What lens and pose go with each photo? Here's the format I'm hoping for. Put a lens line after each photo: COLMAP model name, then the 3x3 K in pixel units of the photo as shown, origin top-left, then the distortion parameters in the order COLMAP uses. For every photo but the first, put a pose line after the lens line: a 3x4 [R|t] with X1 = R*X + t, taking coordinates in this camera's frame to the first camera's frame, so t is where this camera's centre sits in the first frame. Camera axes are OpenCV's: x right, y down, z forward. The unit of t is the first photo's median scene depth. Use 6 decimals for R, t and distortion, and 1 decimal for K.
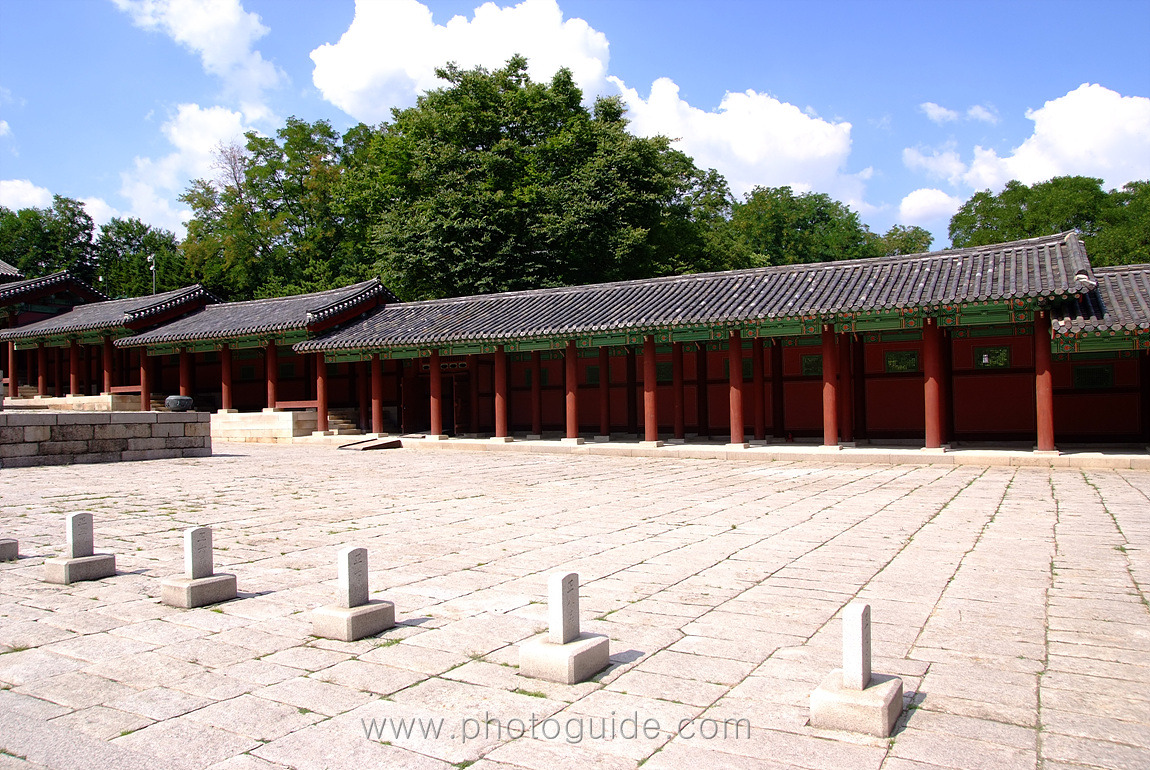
lens RADIAL K [[869.0, 0, 573.2], [0, 869.0, 400.0], [0, 0, 1]] dist [-0.125908, 0.128195]
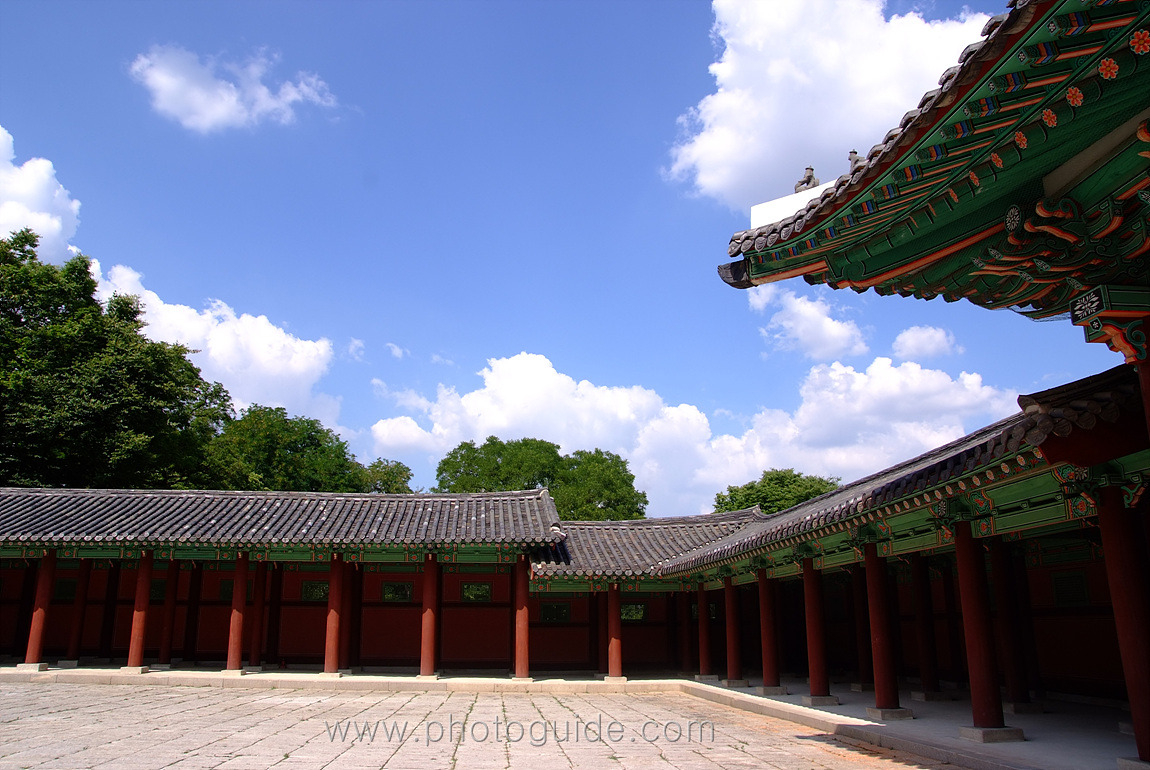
lens RADIAL K [[869.0, 0, 573.2], [0, 869.0, 400.0], [0, 0, 1]] dist [-0.125908, 0.128195]
pose [[0.824248, 0.161645, 0.542666, -0.043786], [-0.018634, 0.965610, -0.259325, -0.001647], [-0.565923, 0.203635, 0.798914, -0.022873]]
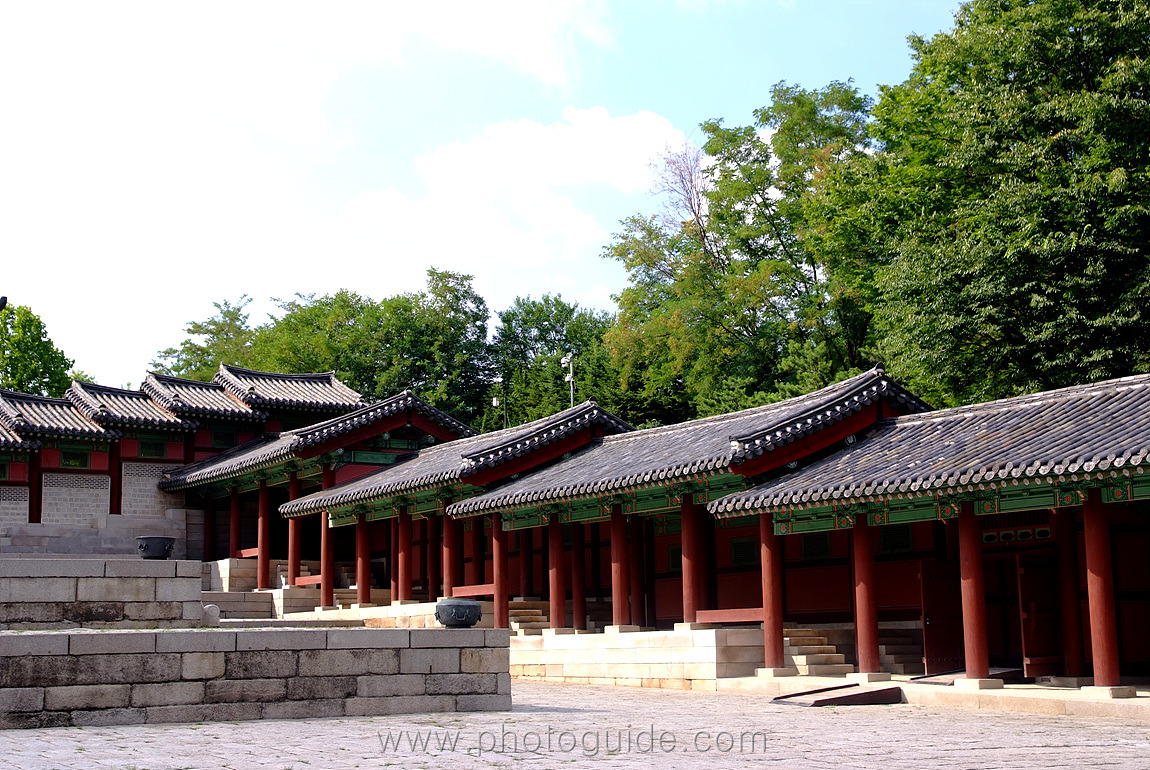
lens RADIAL K [[1676.5, 0, 575.0], [0, 1676.5, 401.5], [0, 0, 1]] dist [0.107710, 0.088139]
pose [[0.869145, -0.066482, -0.490069, 0.105686], [0.005451, 0.992151, -0.124926, 0.003089], [0.494528, 0.105908, 0.862685, 0.046622]]
